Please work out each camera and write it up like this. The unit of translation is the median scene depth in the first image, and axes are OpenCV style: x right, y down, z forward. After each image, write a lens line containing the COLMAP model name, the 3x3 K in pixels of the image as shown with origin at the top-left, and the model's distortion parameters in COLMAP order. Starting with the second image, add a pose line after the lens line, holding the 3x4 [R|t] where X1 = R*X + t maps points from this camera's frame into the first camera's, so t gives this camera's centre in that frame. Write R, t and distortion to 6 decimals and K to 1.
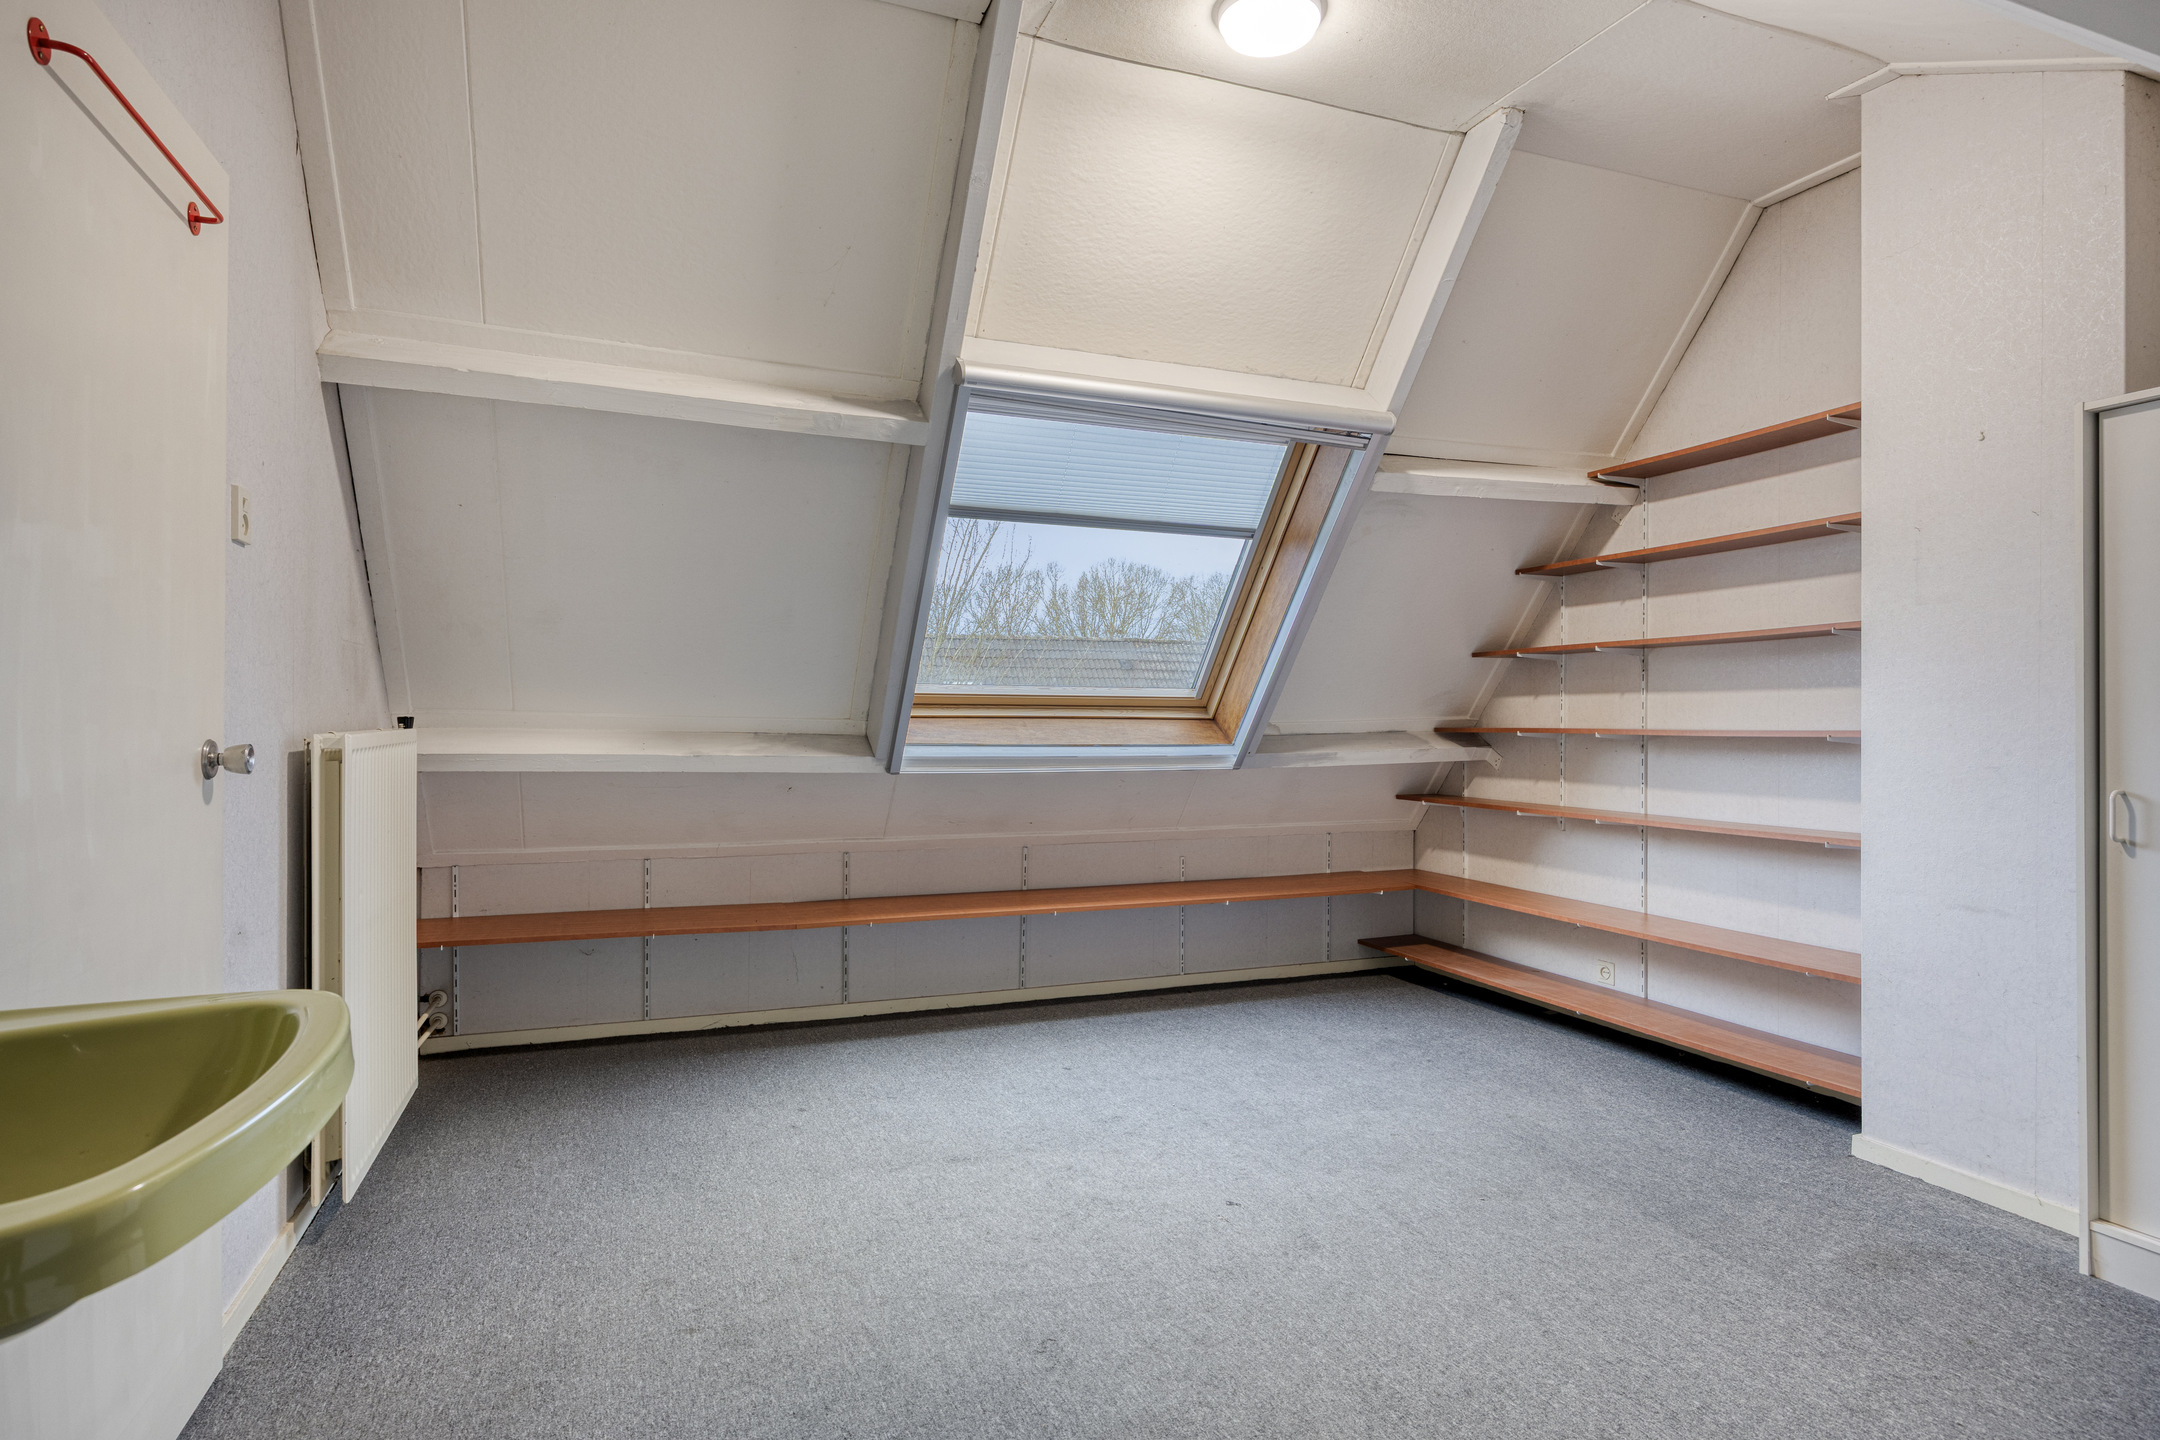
lens RADIAL K [[1175.1, 0, 1100.3], [0, 1175.1, 716.1], [0, 0, 1]] dist [-0.003708, 0.000004]
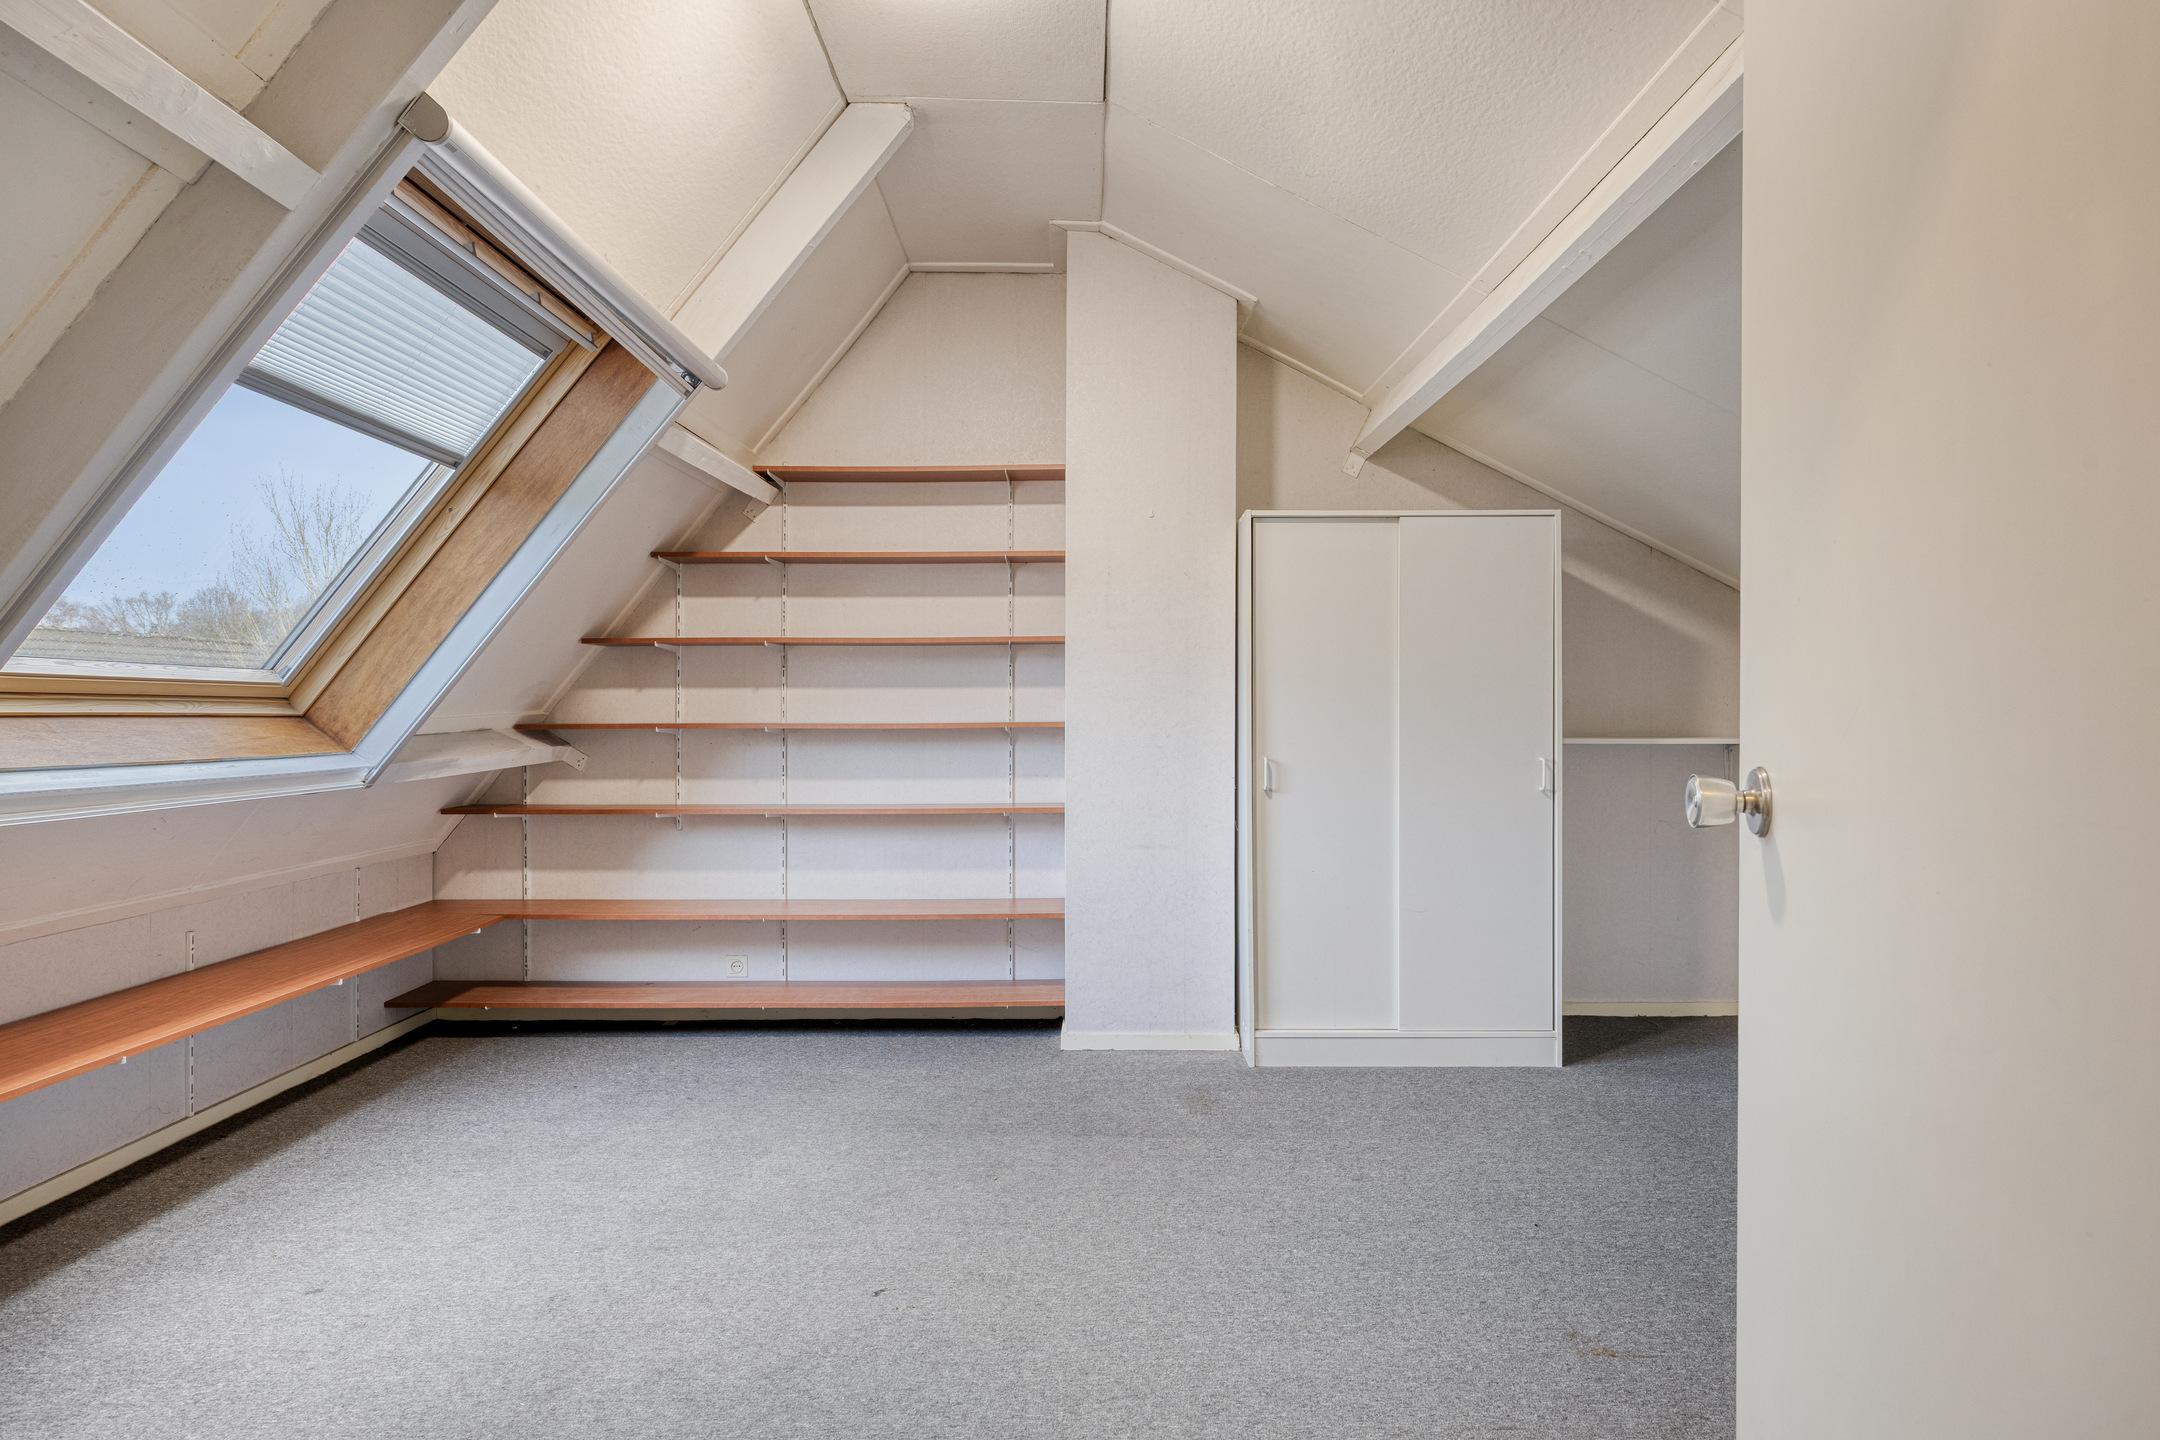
lens RADIAL K [[1175.1, 0, 1100.3], [0, 1175.1, 716.1], [0, 0, 1]] dist [-0.003708, 0.000004]
pose [[0.361359, -0.007404, 0.932397, -0.401869], [-0.000199, 0.999968, 0.008018, -0.003283], [-0.932427, -0.003083, 0.361346, 0.359884]]
